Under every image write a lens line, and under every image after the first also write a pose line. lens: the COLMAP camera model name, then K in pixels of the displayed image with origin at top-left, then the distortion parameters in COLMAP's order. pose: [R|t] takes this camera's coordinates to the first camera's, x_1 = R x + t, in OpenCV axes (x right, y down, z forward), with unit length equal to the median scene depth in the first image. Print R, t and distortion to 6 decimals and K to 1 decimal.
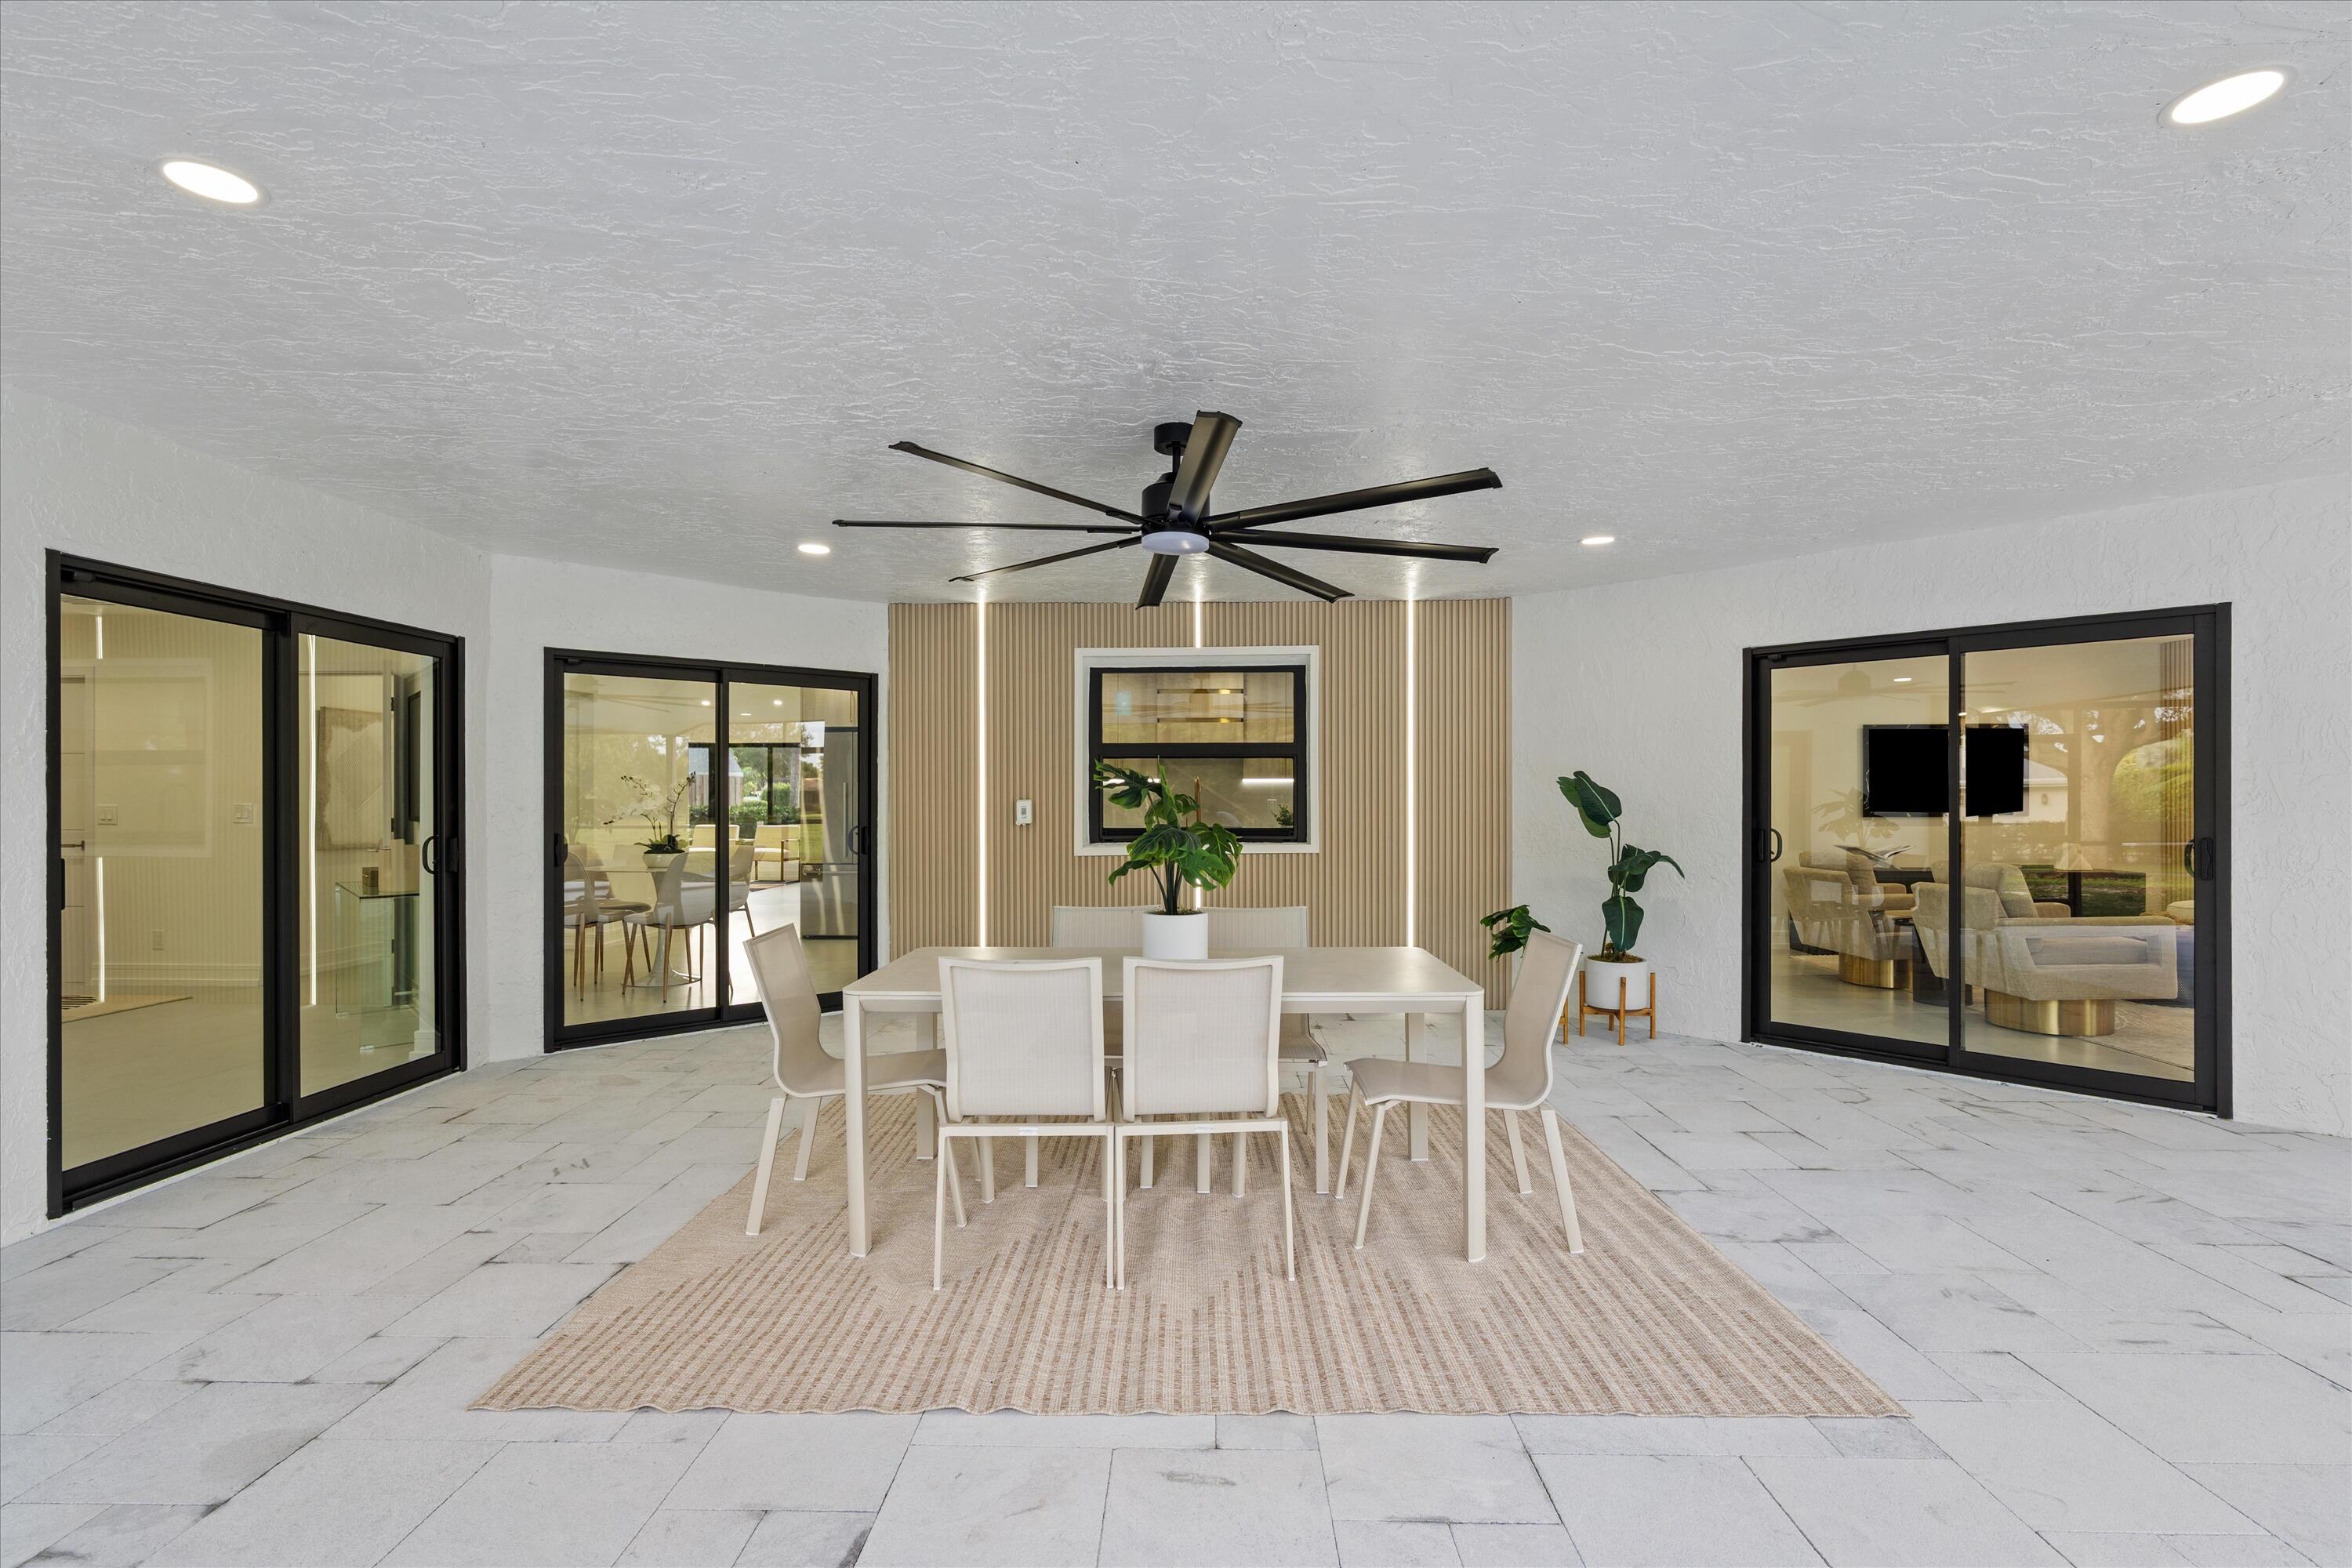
lens RADIAL K [[1070.3, 0, 1178.3], [0, 1070.3, 801.3], [0, 0, 1]] dist [-0.007408, 0.001762]
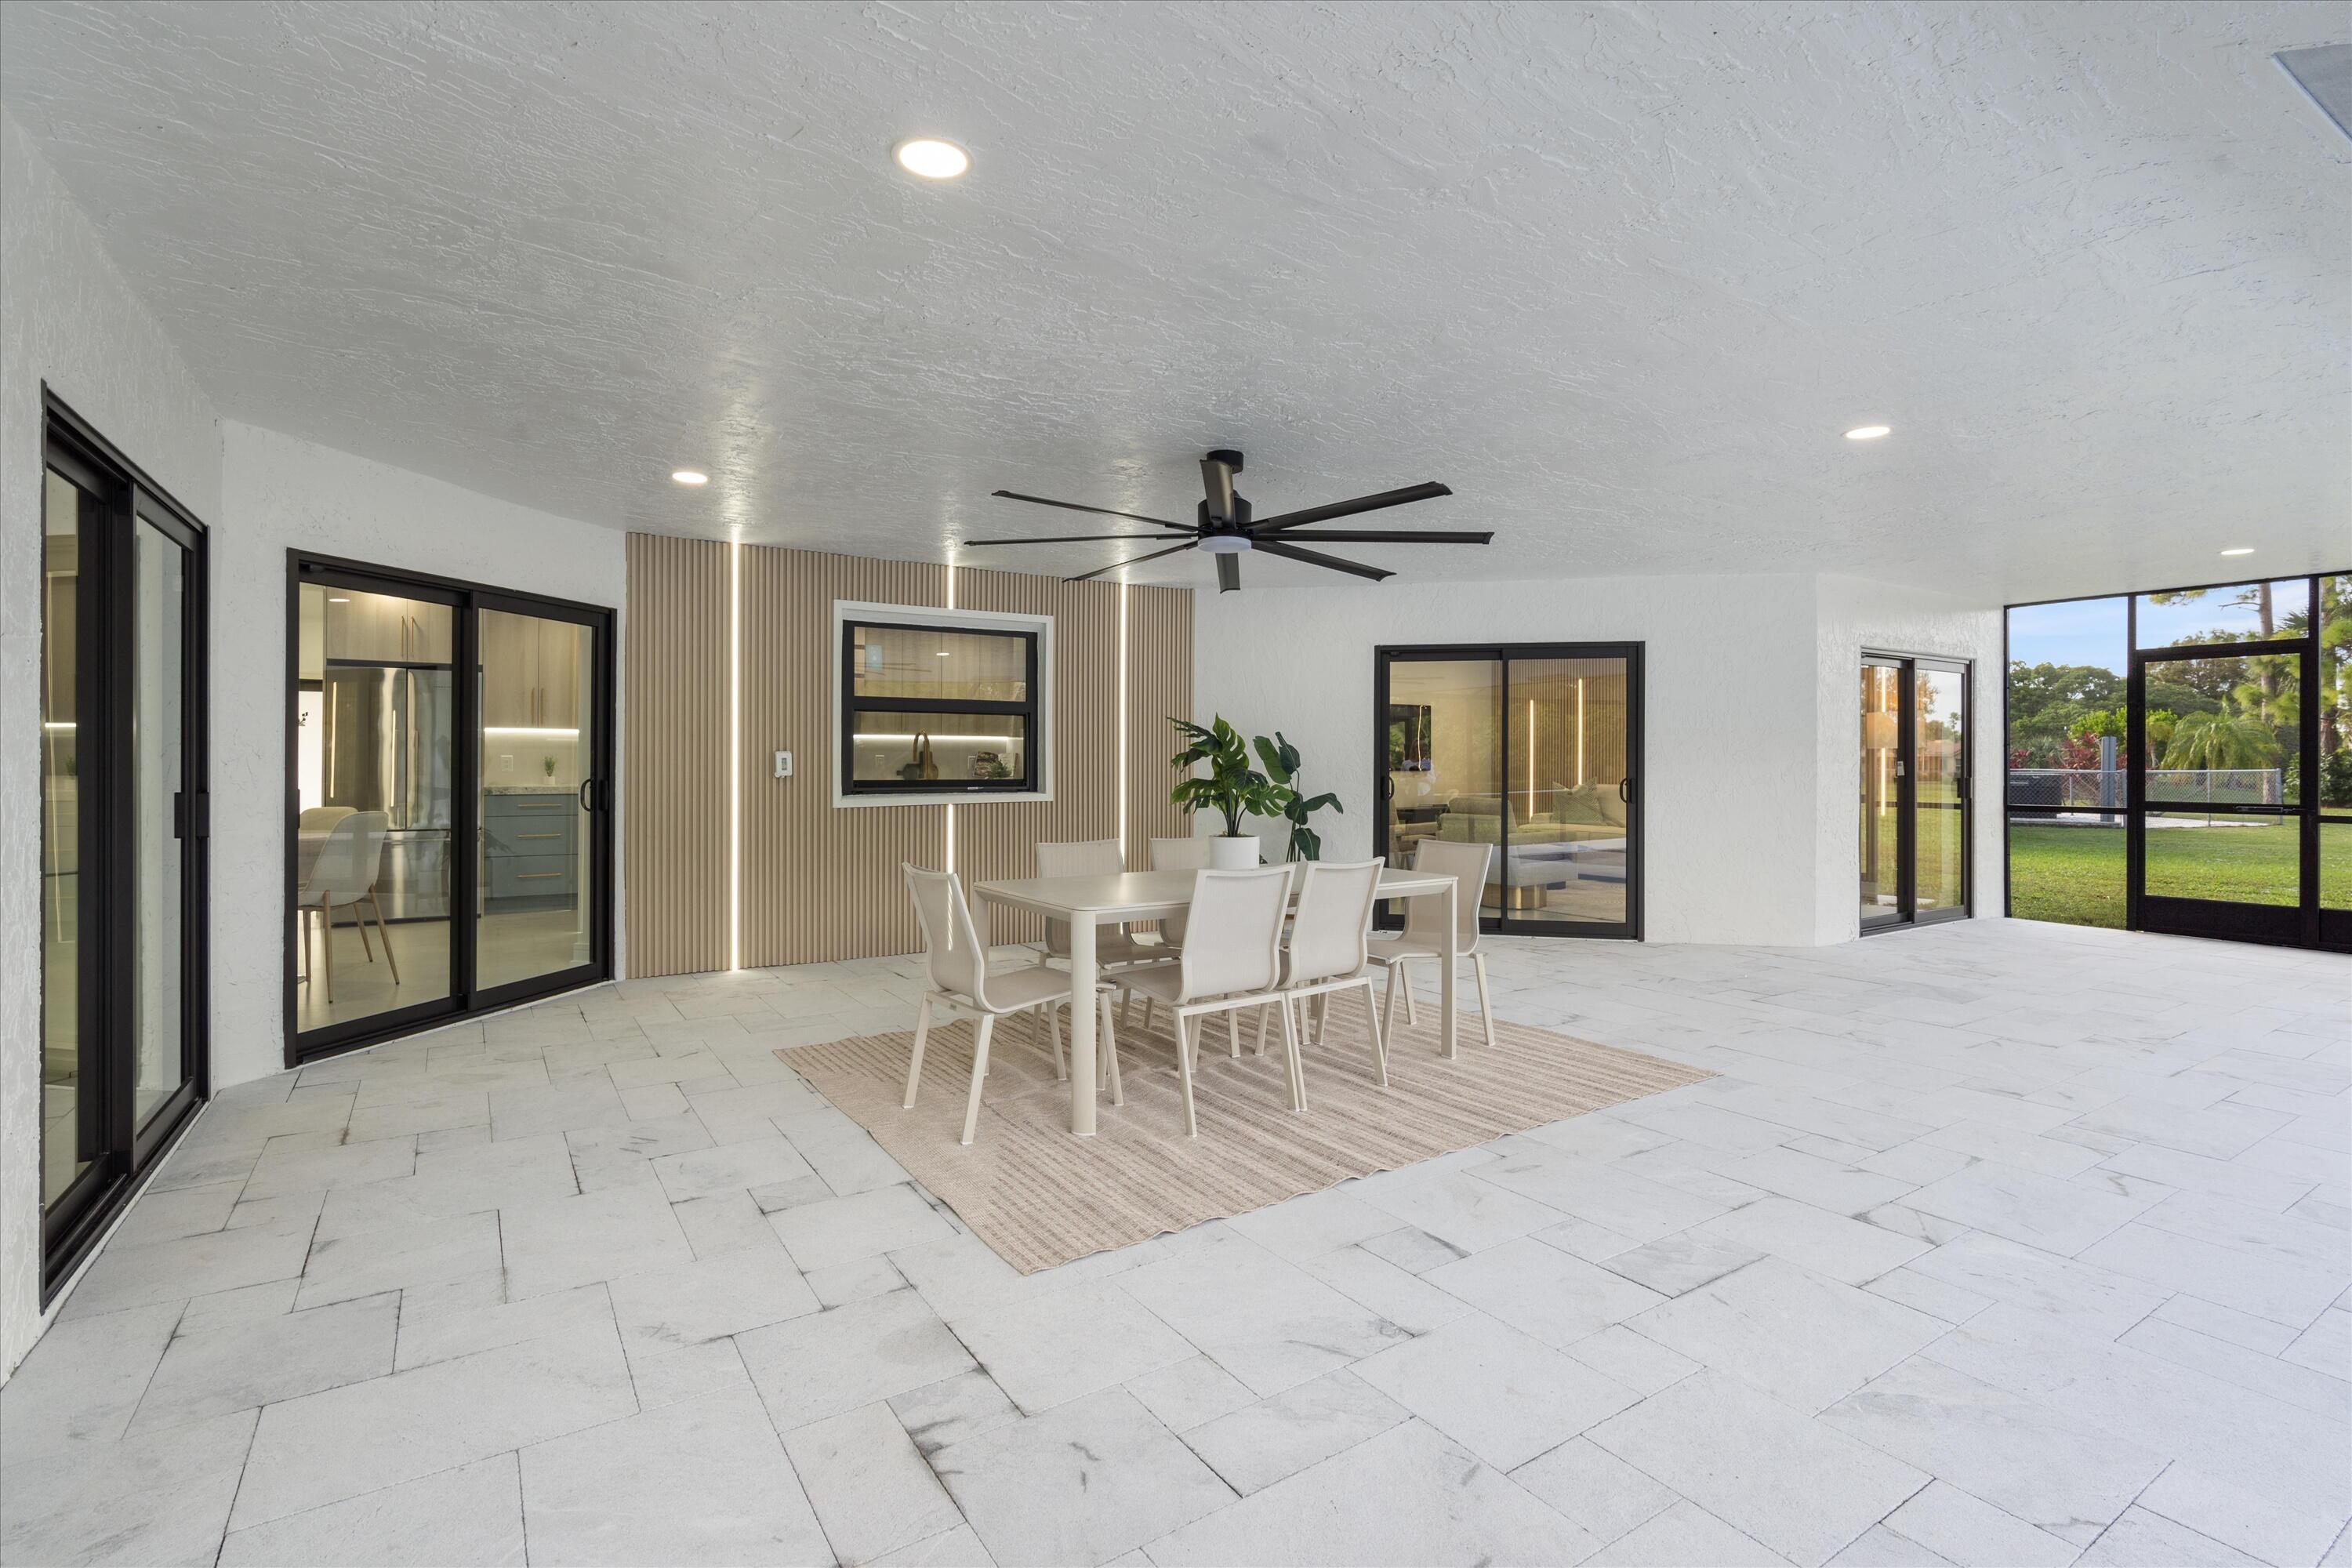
lens RADIAL K [[1070.3, 0, 1201.7], [0, 1070.3, 767.4], [0, 0, 1]] dist [-0.007408, 0.001762]
pose [[0.824044, 0.000531, 0.566526, -0.571774], [-0.003167, 0.999988, 0.003669, 0.012643], [-0.566517, -0.004817, 0.824036, -0.020297]]
